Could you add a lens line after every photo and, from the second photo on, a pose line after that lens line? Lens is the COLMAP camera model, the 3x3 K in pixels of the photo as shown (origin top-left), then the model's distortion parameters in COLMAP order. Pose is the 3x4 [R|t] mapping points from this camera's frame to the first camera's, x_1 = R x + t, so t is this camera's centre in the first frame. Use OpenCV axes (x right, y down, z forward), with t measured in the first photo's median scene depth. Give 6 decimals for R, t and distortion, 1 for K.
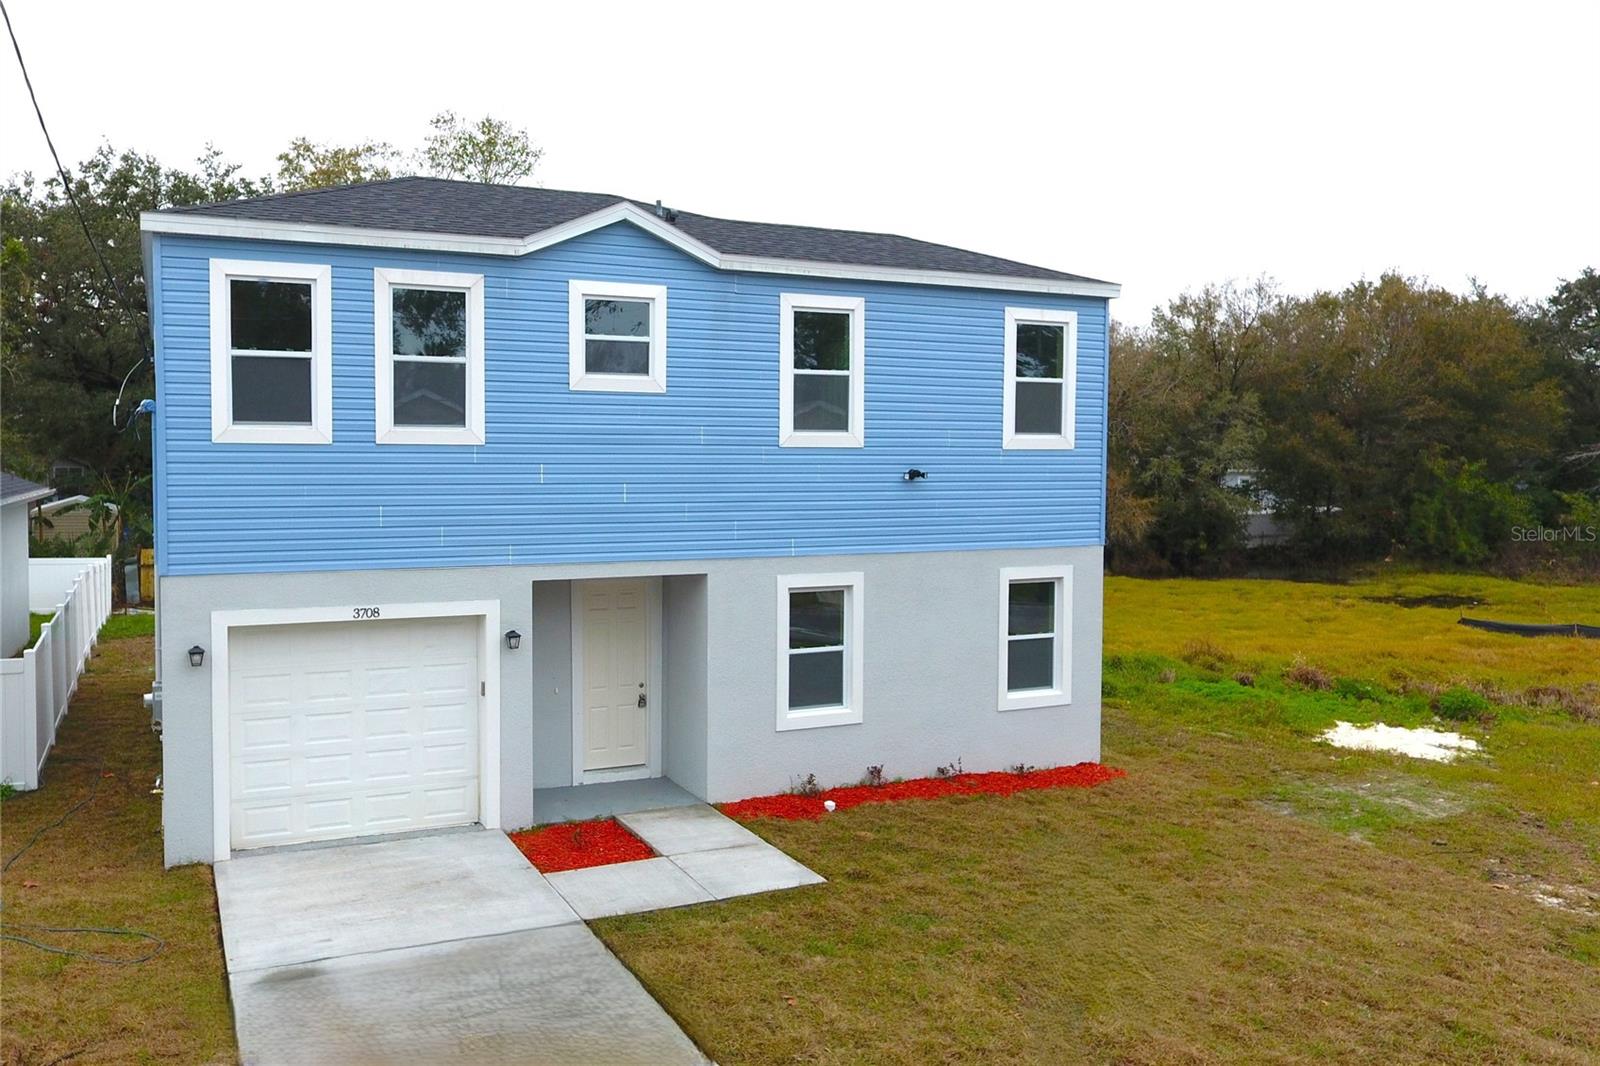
lens RADIAL K [[1263.2, 0, 799.0], [0, 1263.2, 549.3], [0, 0, 1]] dist [-0.005445, 0.001517]
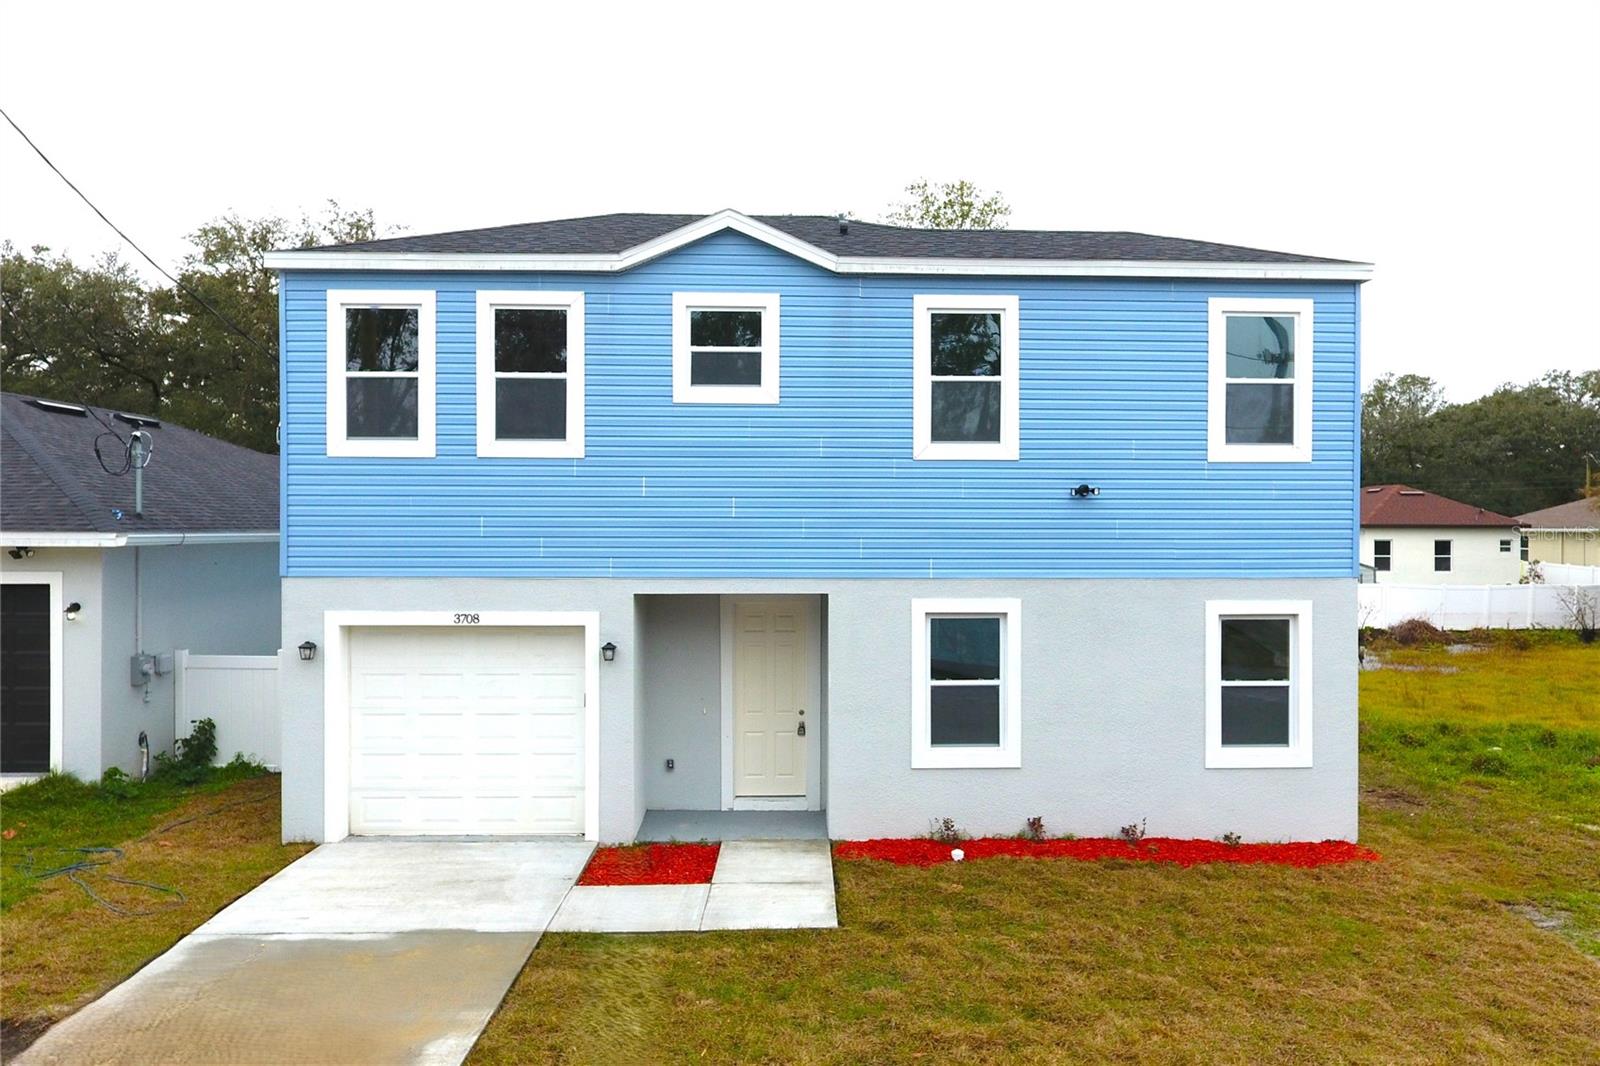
lens RADIAL K [[1263.2, 0, 891.0], [0, 1263.2, 557.8], [0, 0, 1]] dist [-0.005445, 0.001517]
pose [[0.925083, 0.007087, -0.379700, 0.336826], [-0.023890, 0.998932, -0.039561, 0.029376], [0.379013, 0.045668, 0.924264, 0.145593]]
